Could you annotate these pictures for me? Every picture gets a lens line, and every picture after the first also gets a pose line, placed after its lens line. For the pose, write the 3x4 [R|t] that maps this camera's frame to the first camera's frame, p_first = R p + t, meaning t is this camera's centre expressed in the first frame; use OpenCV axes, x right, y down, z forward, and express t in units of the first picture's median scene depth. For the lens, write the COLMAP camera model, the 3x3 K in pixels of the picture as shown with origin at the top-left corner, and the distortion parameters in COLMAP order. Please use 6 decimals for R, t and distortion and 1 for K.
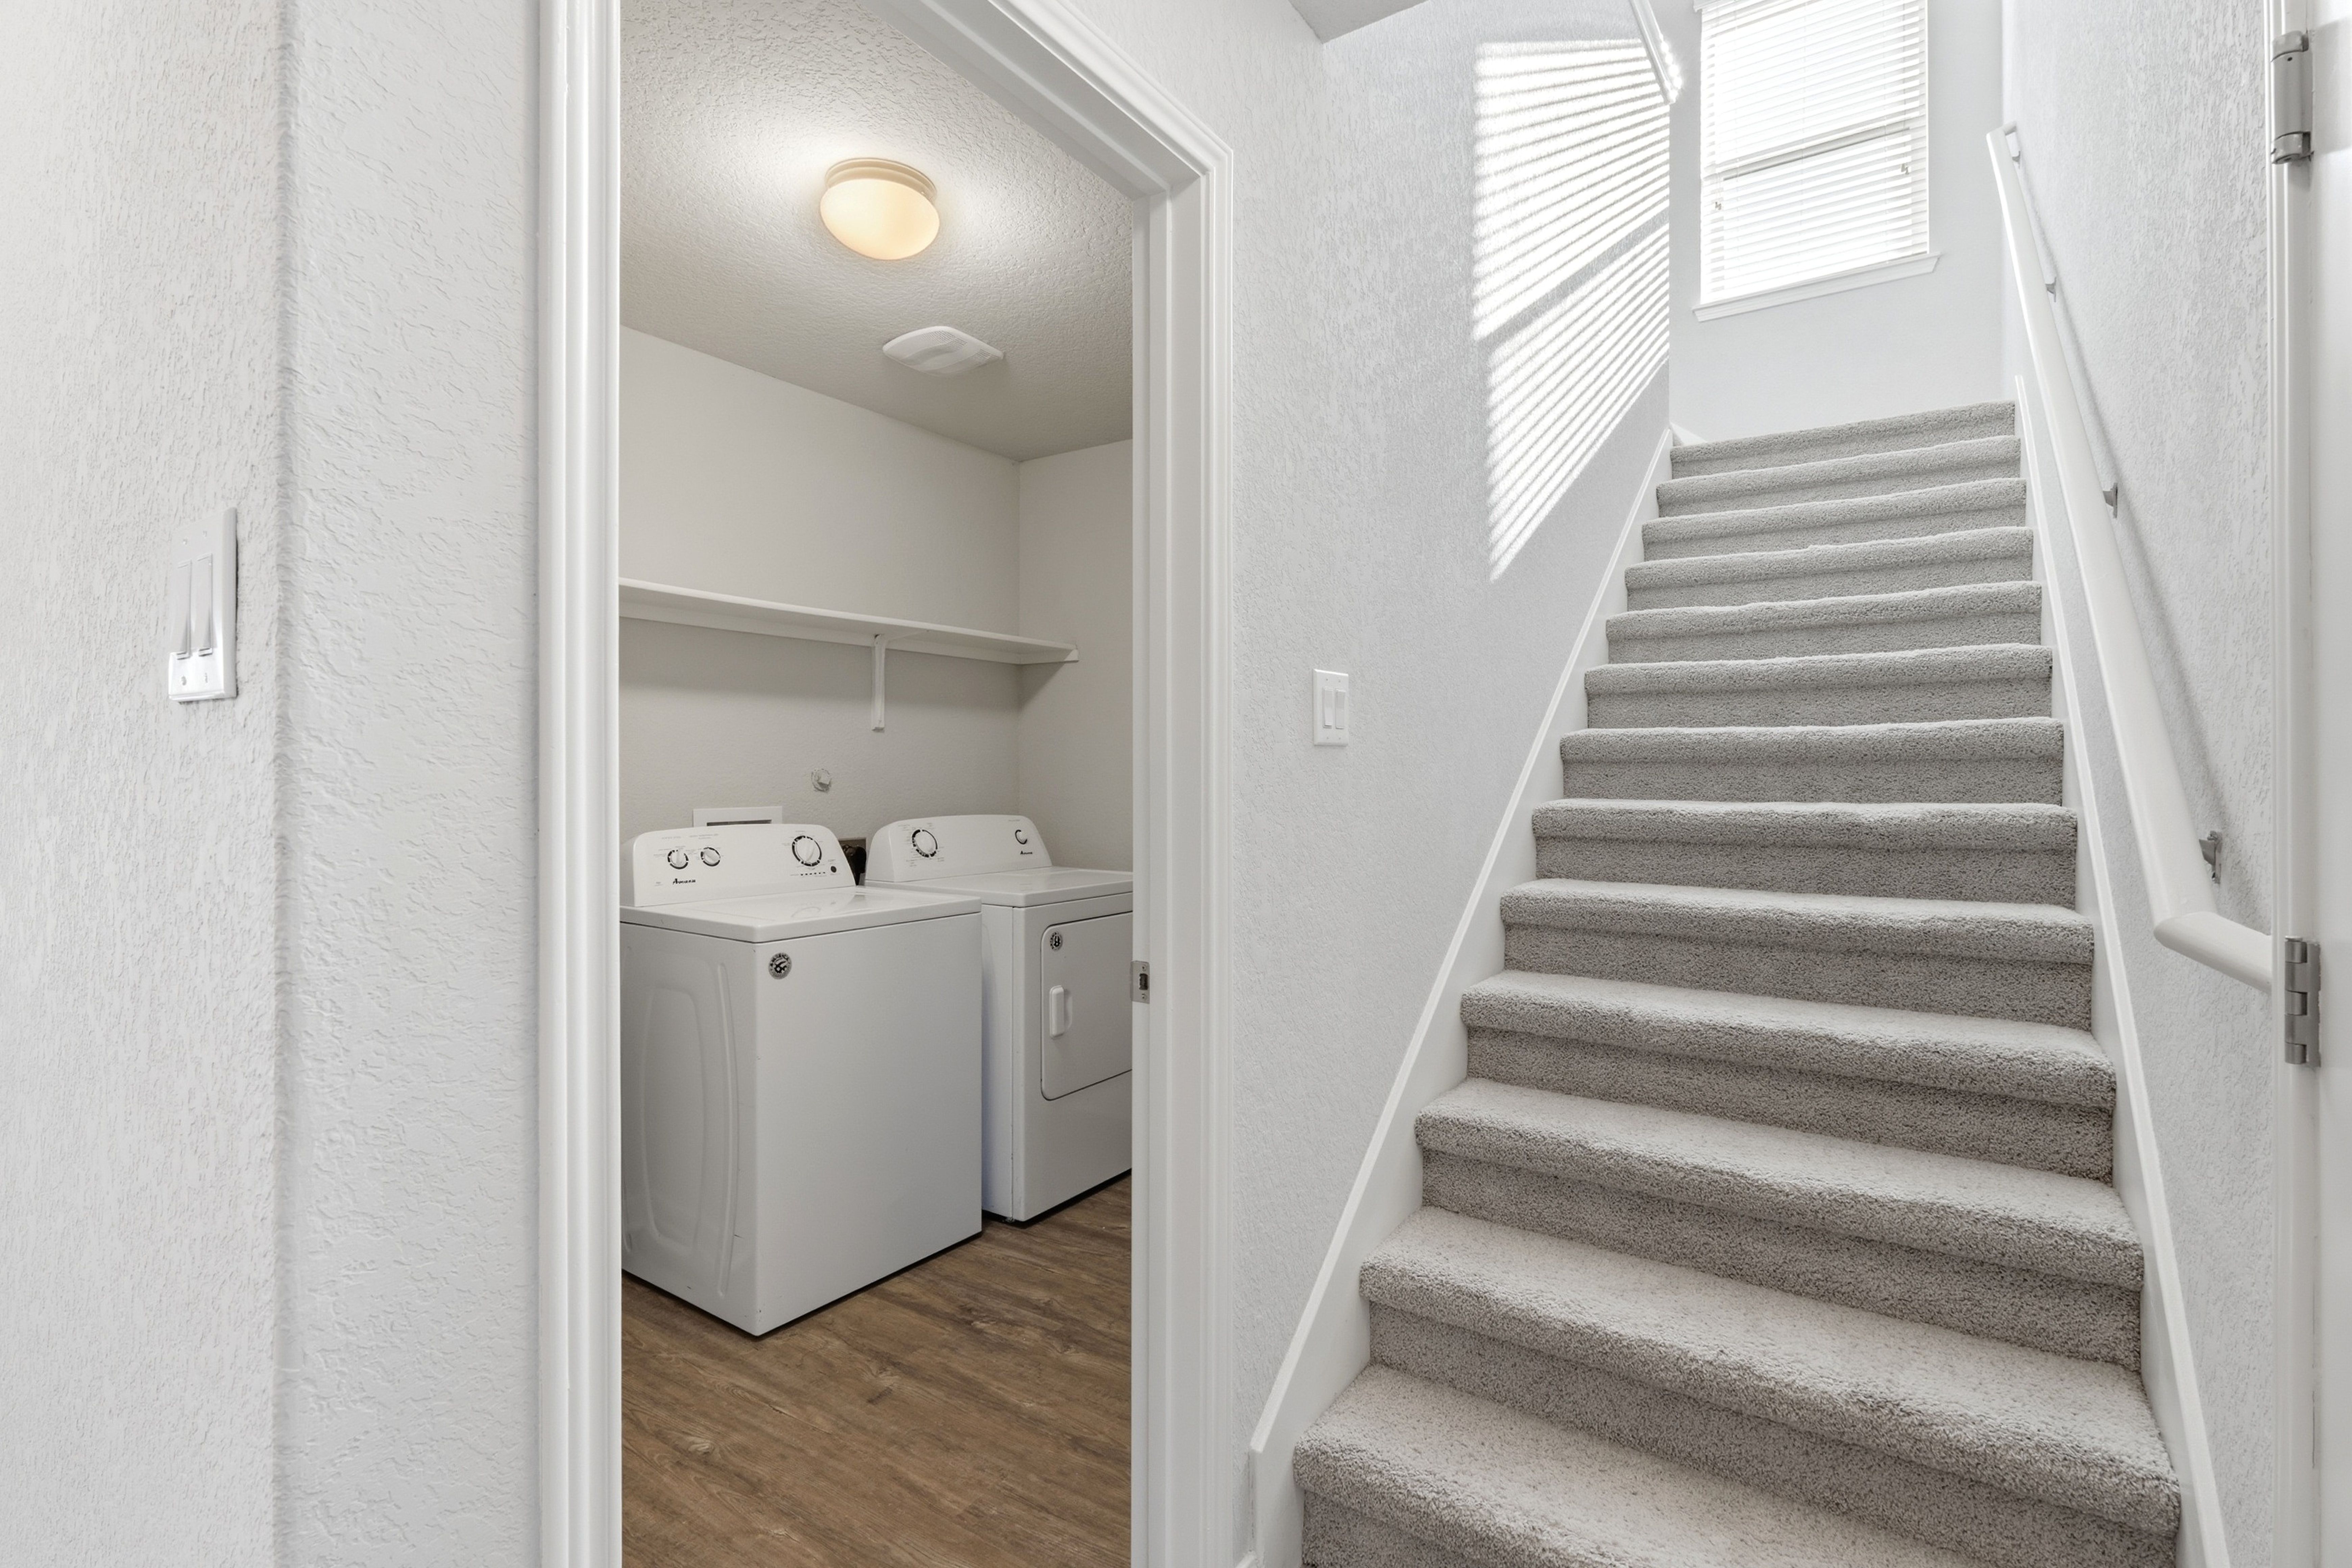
lens RADIAL K [[1101.1, 0, 1174.6], [0, 1101.1, 773.0], [0, 0, 1]] dist [-0.012553, 0.003772]
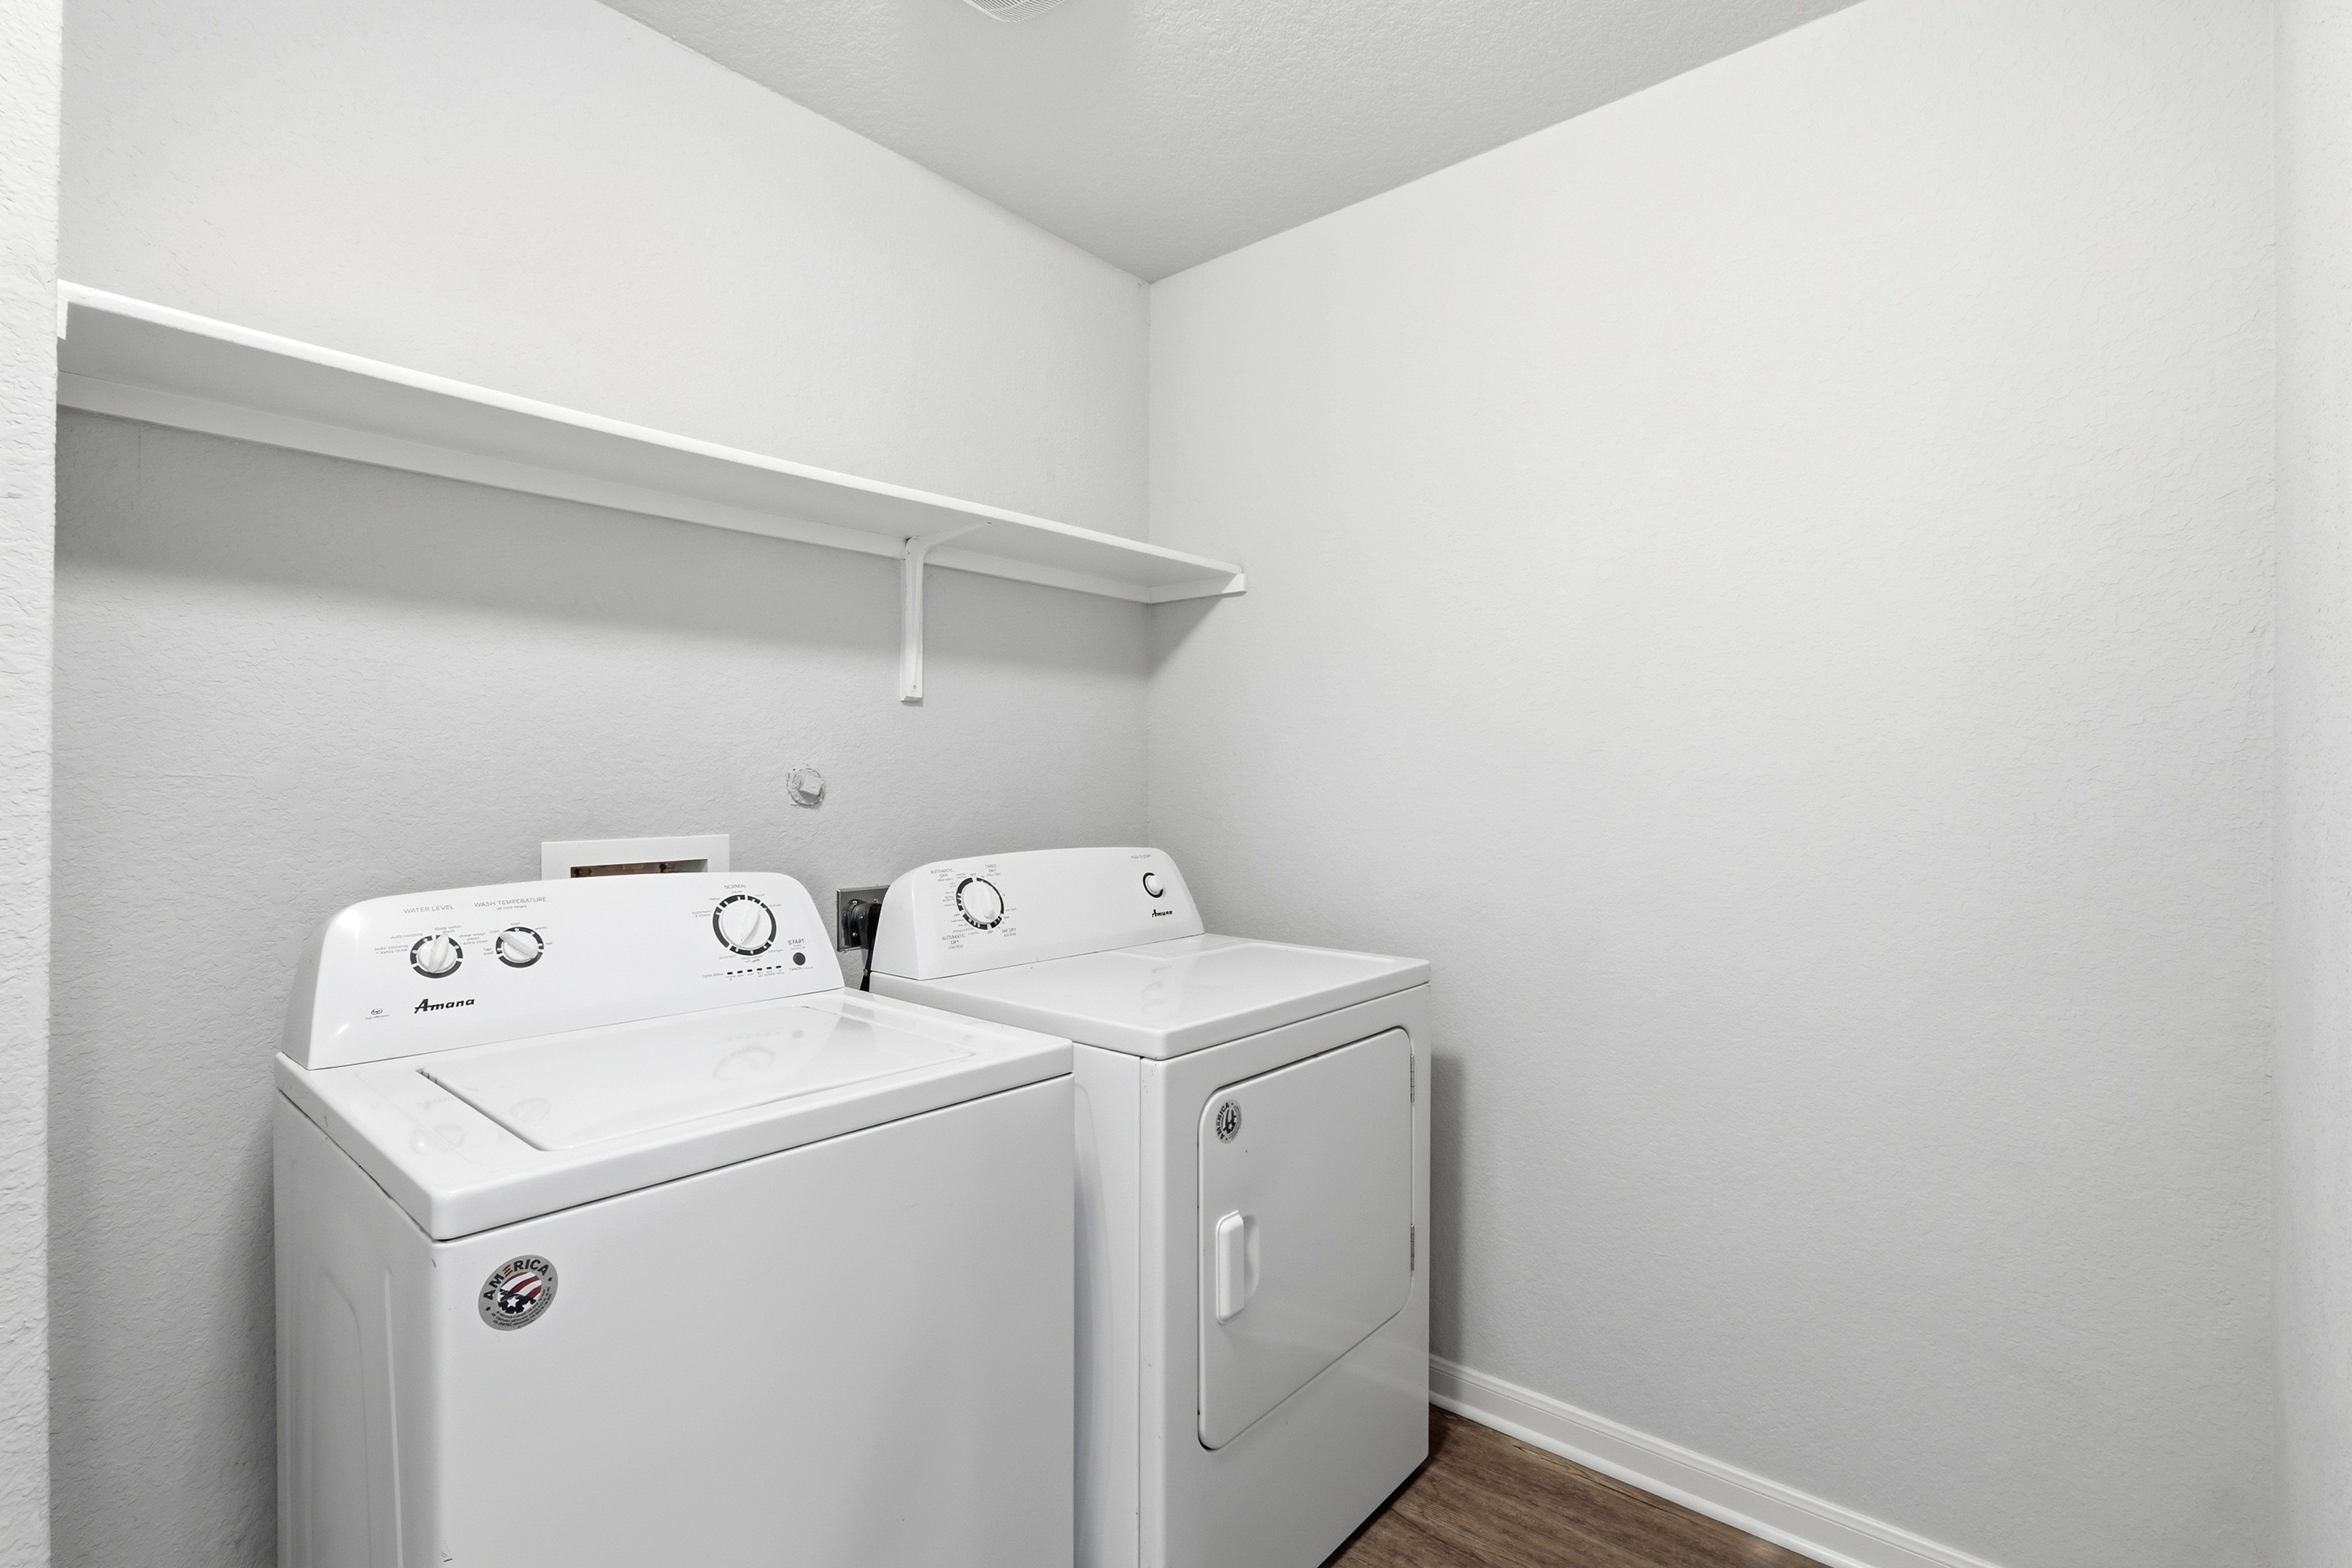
lens RADIAL K [[1101.1, 0, 1172.3], [0, 1101.1, 784.1], [0, 0, 1]] dist [-0.012553, 0.003772]
pose [[0.993572, 0.001269, -0.113196, -0.070957], [-0.000746, 0.999989, 0.004663, 0.001869], [0.113201, -0.004548, 0.993562, 0.471815]]
